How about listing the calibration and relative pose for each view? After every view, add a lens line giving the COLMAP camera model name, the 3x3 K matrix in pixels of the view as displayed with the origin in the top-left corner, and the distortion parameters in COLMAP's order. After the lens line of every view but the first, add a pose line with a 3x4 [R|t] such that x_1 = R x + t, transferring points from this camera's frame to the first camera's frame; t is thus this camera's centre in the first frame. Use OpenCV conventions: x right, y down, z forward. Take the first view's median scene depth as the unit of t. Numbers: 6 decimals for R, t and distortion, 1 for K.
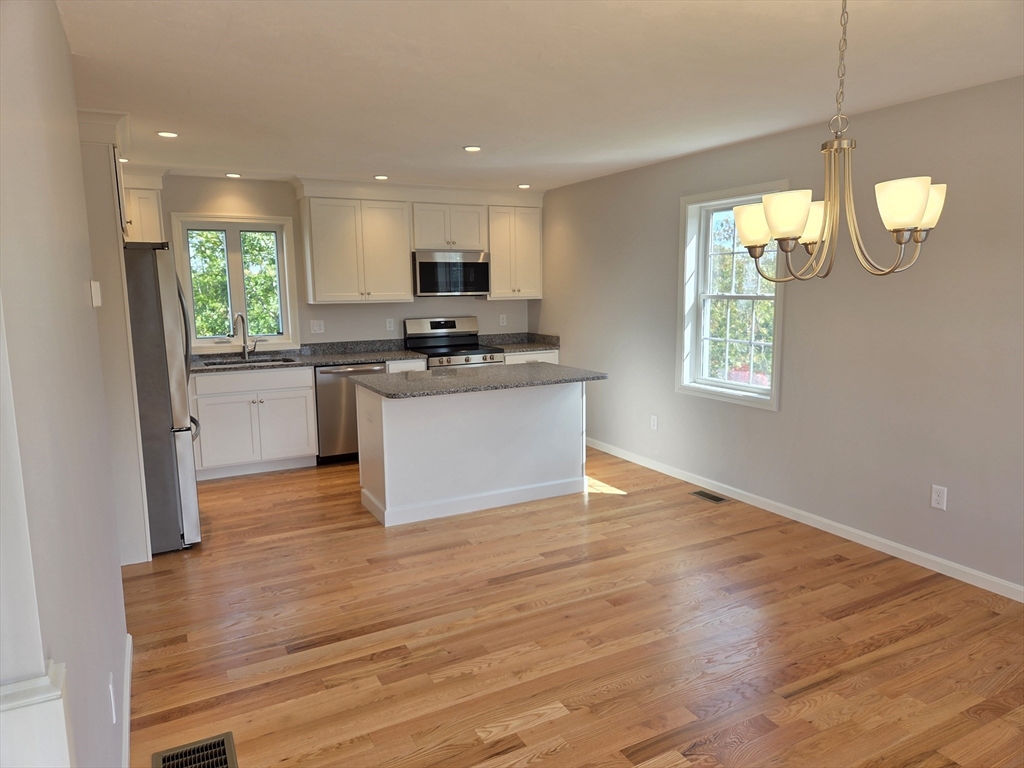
lens RADIAL K [[684.5, 0, 512.9], [0, 684.5, 386.7], [0, 0, 1]] dist [0.048309, -0.035781]
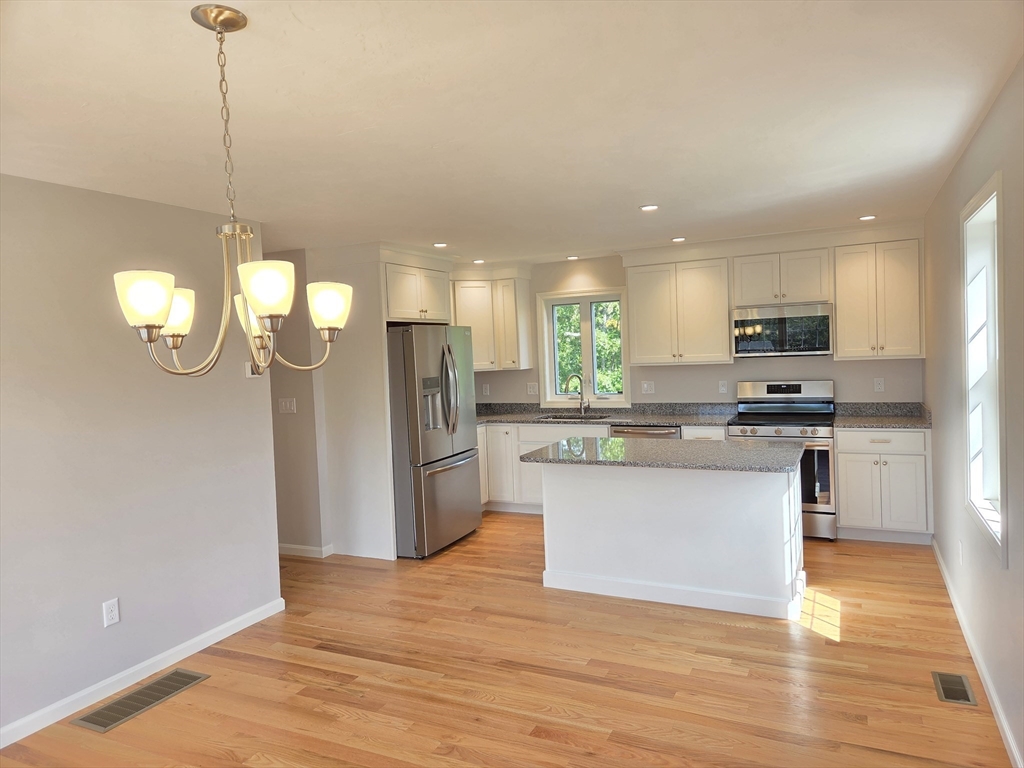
lens RADIAL K [[684.5, 0, 520.8], [0, 684.5, 378.3], [0, 0, 1]] dist [0.048309, -0.035781]
pose [[0.593762, 0.020911, -0.804369, 0.590636], [-0.089656, 0.995157, -0.040311, -0.058033], [0.799631, 0.096051, 0.592761, 0.325914]]
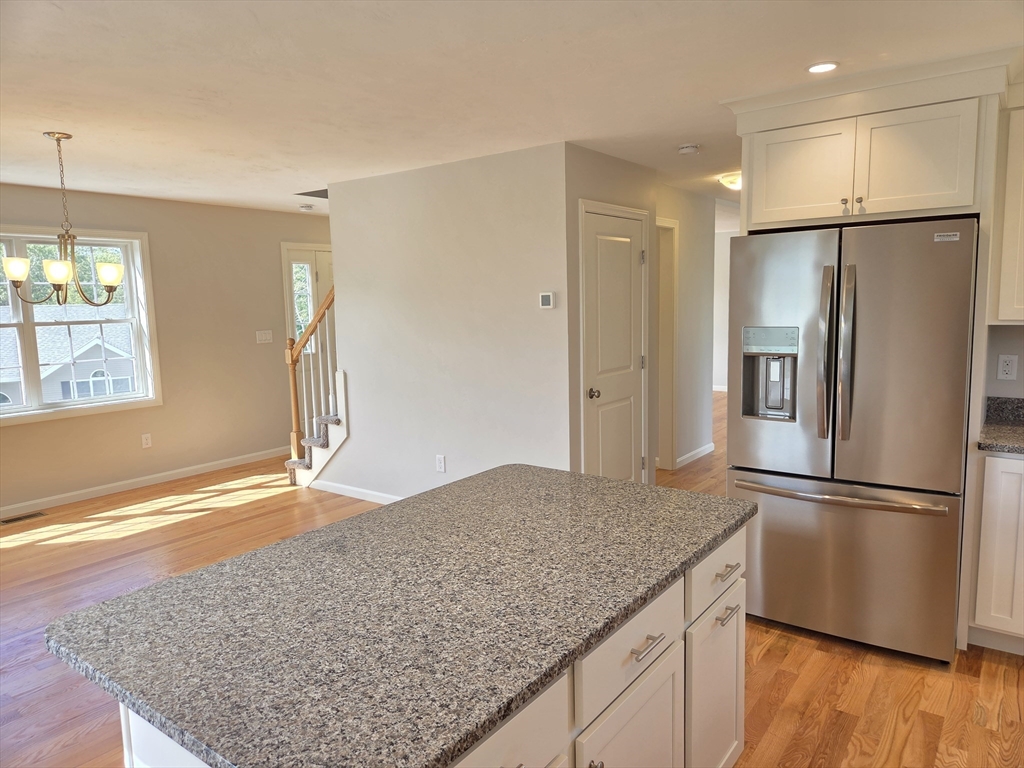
lens RADIAL K [[684.5, 0, 512.4], [0, 684.5, 384.5], [0, 0, 1]] dist [0.048309, -0.035781]
pose [[-0.909870, 0.083002, -0.406506, 0.094553], [-0.025234, 0.966899, 0.253908, -0.192980], [0.414125, 0.241281, -0.877658, 1.327732]]
